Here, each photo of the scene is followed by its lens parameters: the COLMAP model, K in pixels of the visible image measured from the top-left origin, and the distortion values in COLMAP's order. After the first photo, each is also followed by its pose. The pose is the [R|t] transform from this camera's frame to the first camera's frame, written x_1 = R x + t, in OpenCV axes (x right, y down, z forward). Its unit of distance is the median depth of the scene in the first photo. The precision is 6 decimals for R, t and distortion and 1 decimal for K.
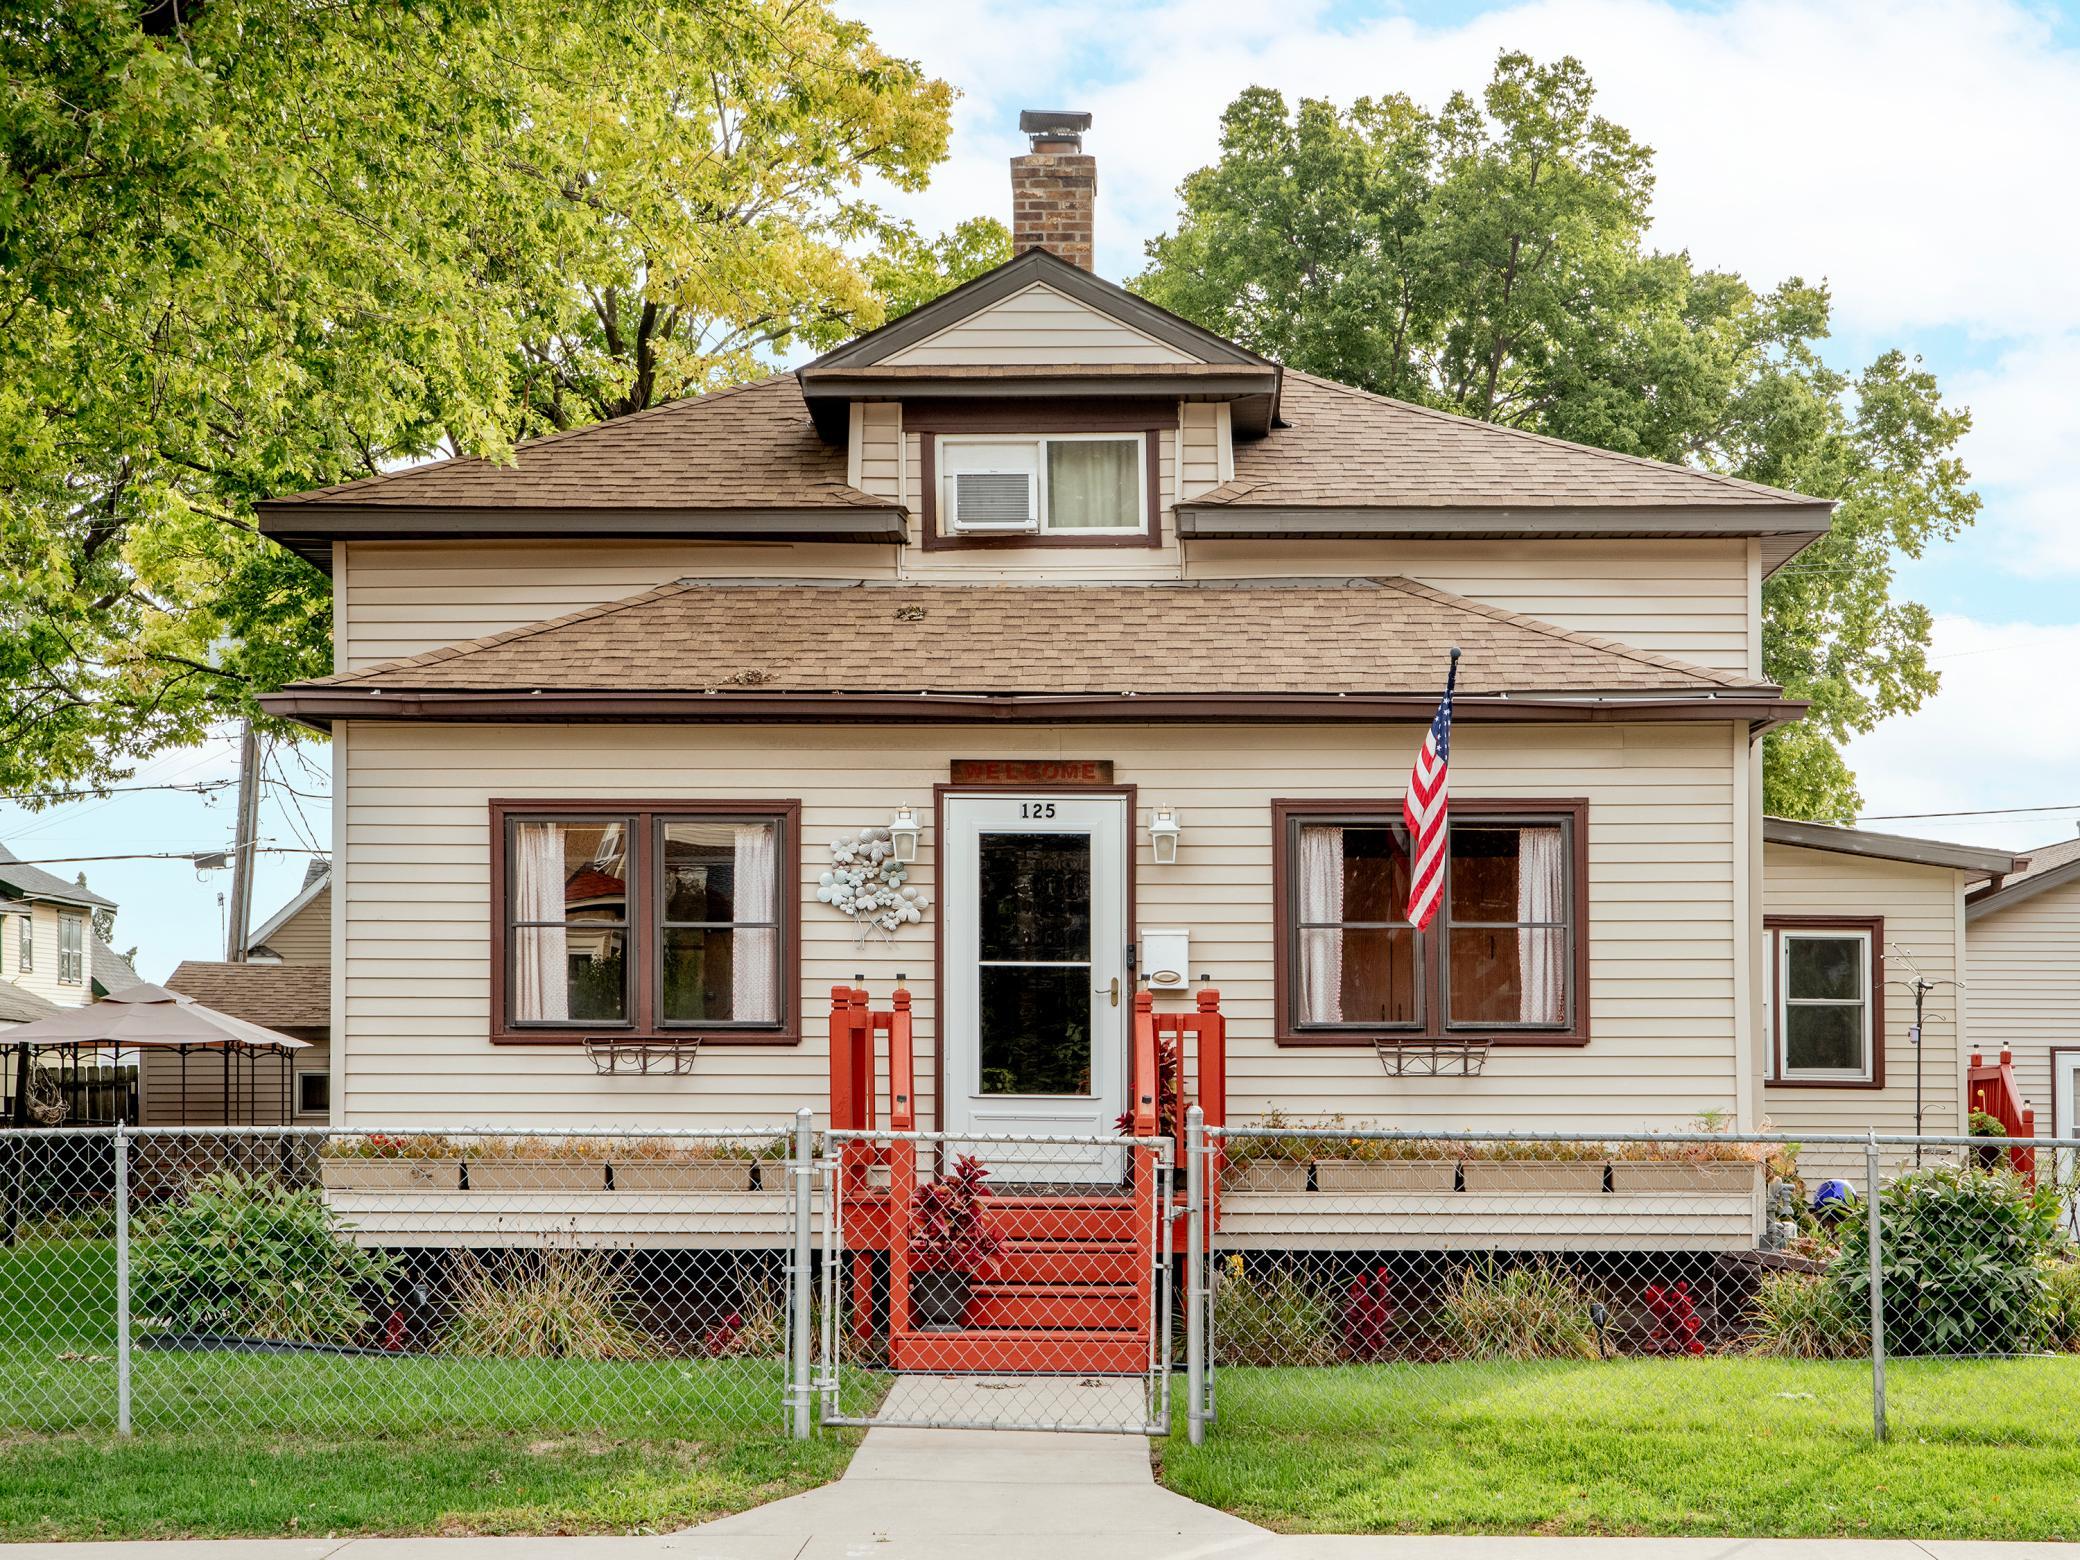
lens RADIAL K [[4053.8, 0, 979.6], [0, 4053.8, 830.6], [0, 0, 1]] dist [0.091410, 0.000000]
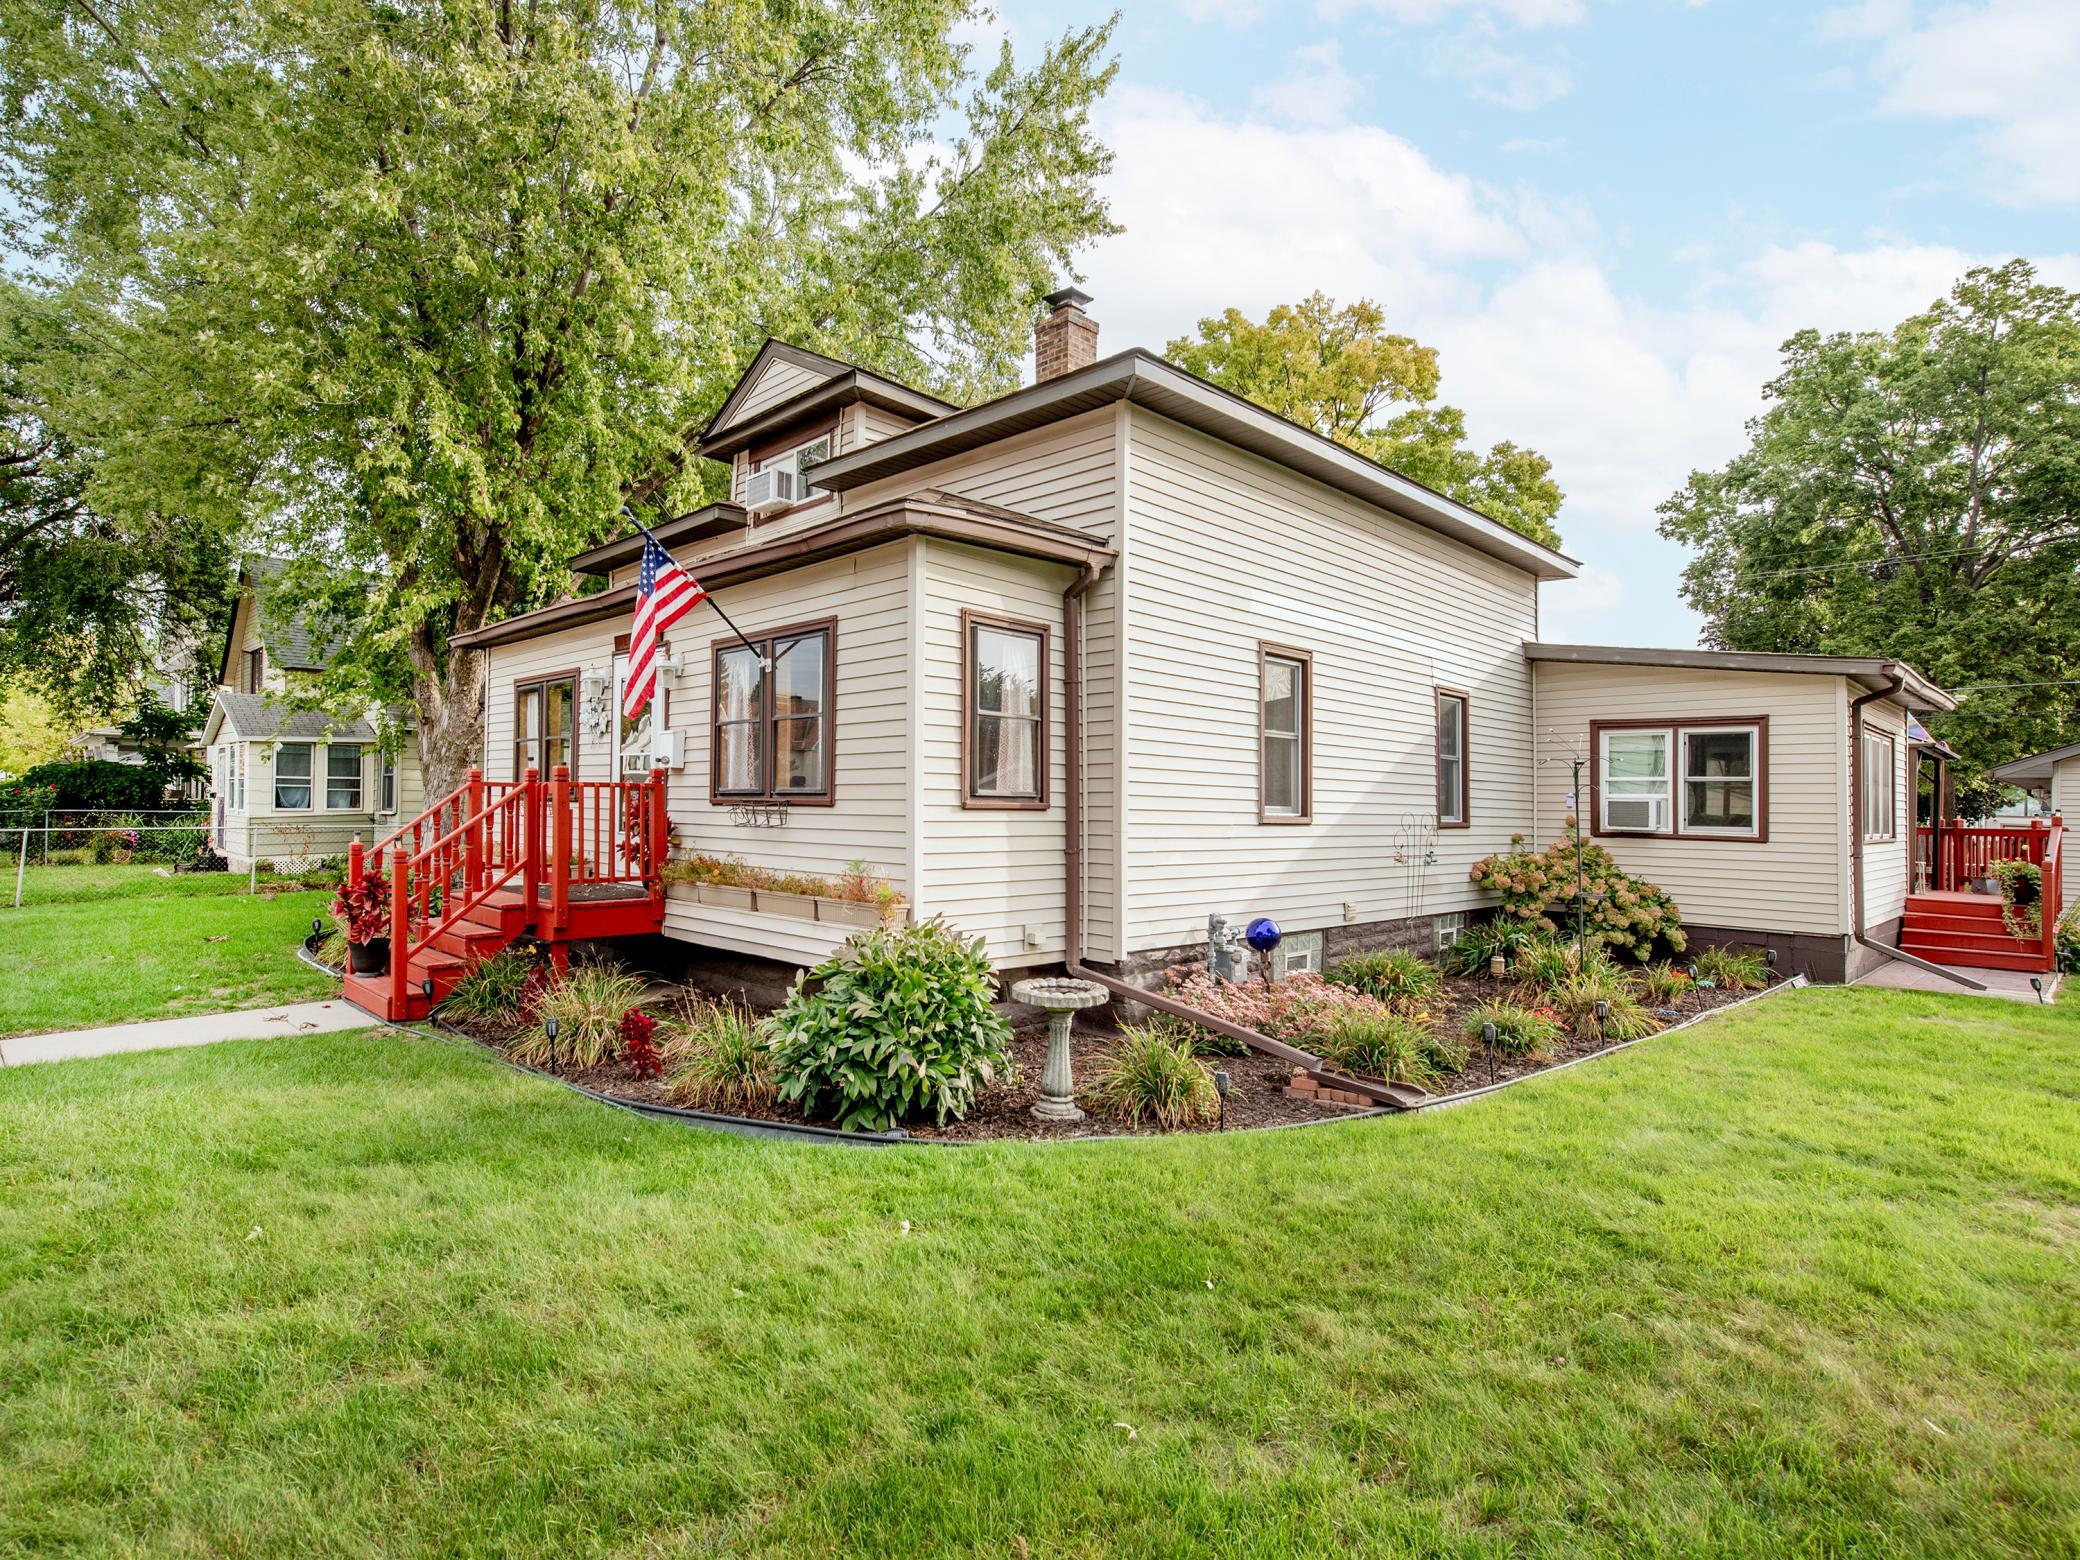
lens RADIAL K [[1104.8, 0, 971.3], [0, 1104.8, 776.7], [0, 0, 1]] dist [0.013212, 0.000356]
pose [[0.693669, -0.014456, -0.720149, 0.432179], [0.032817, 0.999395, 0.011549, 0.040880], [0.719546, -0.031645, 0.693723, 0.785681]]
